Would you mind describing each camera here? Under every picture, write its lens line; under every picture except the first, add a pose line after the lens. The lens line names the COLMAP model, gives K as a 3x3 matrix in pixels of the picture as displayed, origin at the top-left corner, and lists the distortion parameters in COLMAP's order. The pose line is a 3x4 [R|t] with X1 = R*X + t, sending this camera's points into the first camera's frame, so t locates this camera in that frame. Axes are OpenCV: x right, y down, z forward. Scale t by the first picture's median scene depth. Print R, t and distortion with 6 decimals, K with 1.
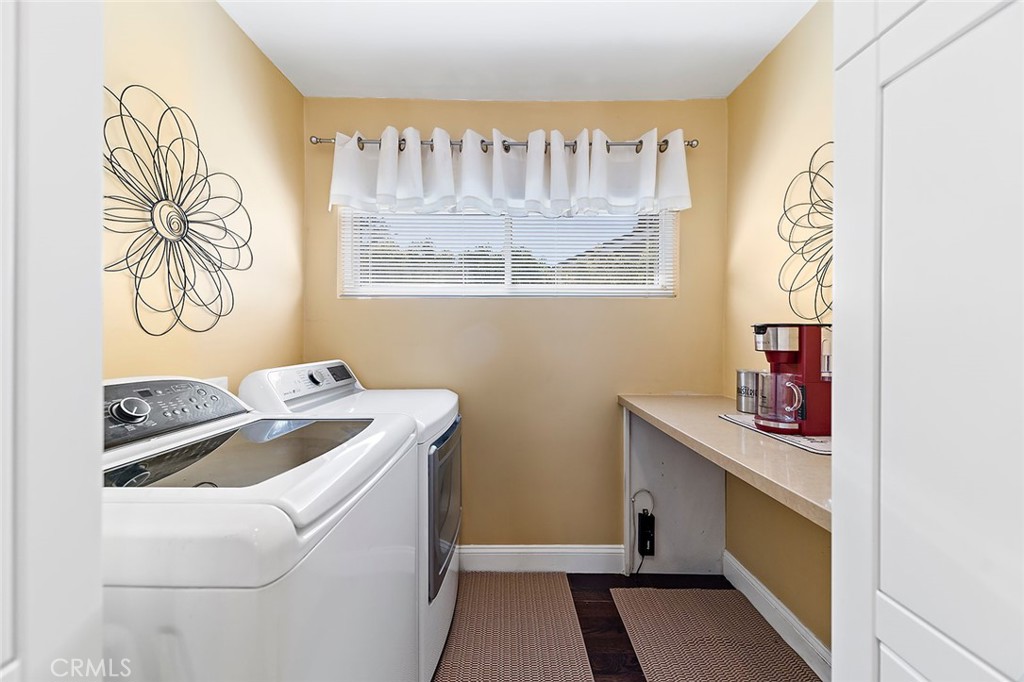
lens RADIAL K [[361.6, 0, 515.1], [0, 361.6, 335.0], [0, 0, 1]] dist [0.010960, -0.001565]
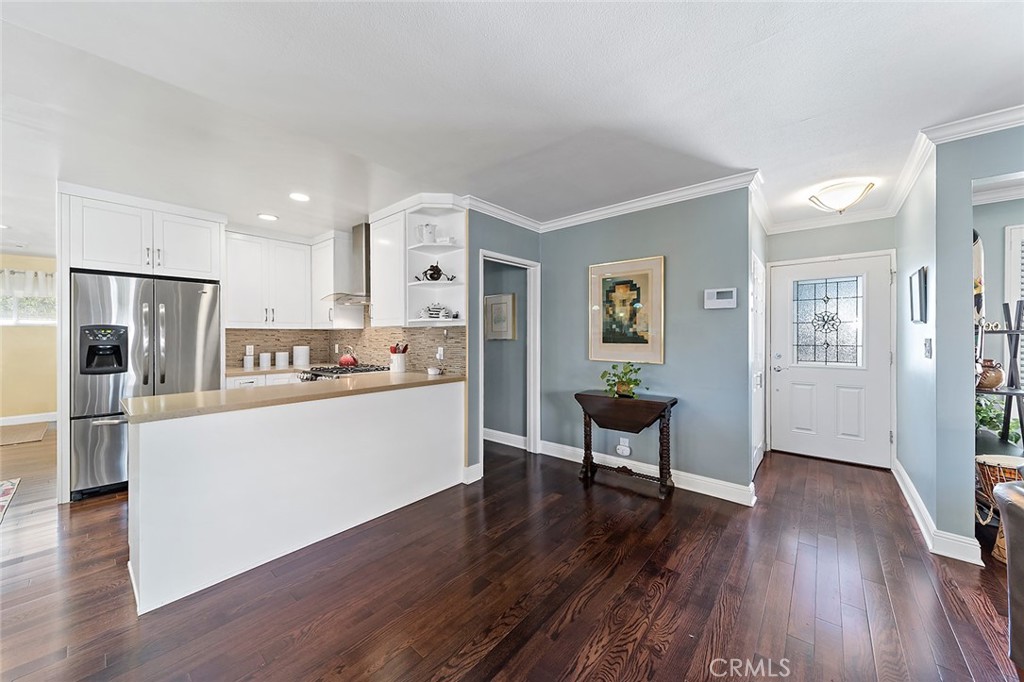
lens RADIAL K [[361.6, 0, 514.1], [0, 361.6, 335.6], [0, 0, 1]] dist [0.010960, -0.001565]
pose [[0.660197, -0.002076, 0.751089, 0.410372], [-0.002483, 0.999985, 0.004946, -0.051275], [-0.751088, -0.005130, 0.660182, -3.846108]]
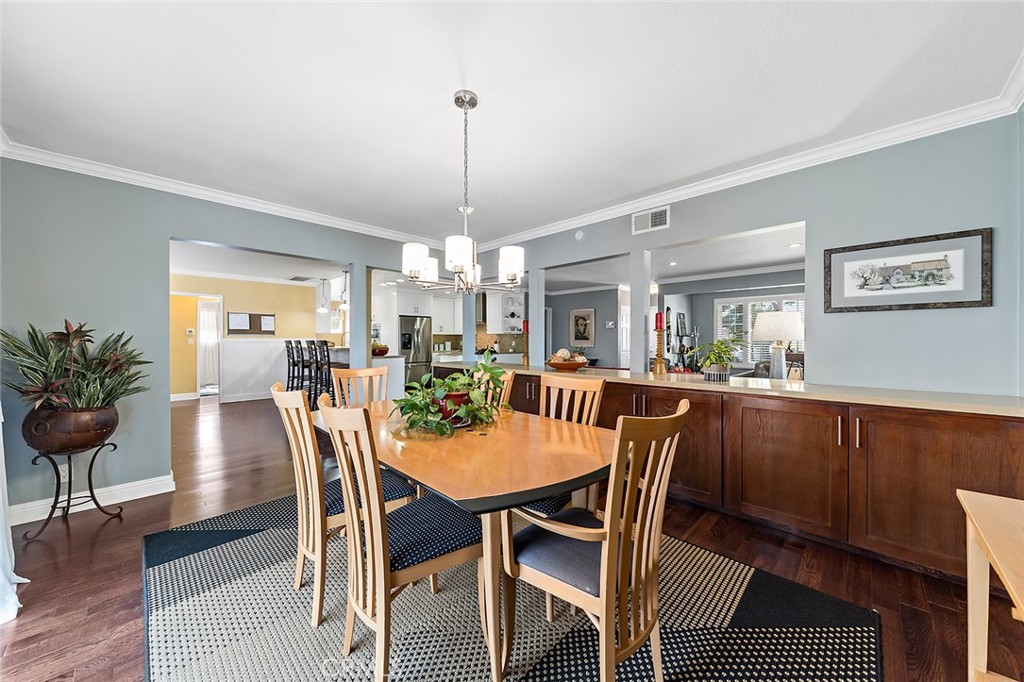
lens RADIAL K [[361.6, 0, 515.4], [0, 361.6, 342.2], [0, 0, 1]] dist [0.010960, -0.001565]
pose [[0.705521, -0.005292, 0.708669, -2.005504], [-0.003691, 0.999931, 0.011142, -0.025173], [-0.708679, -0.010477, 0.705453, -5.911750]]
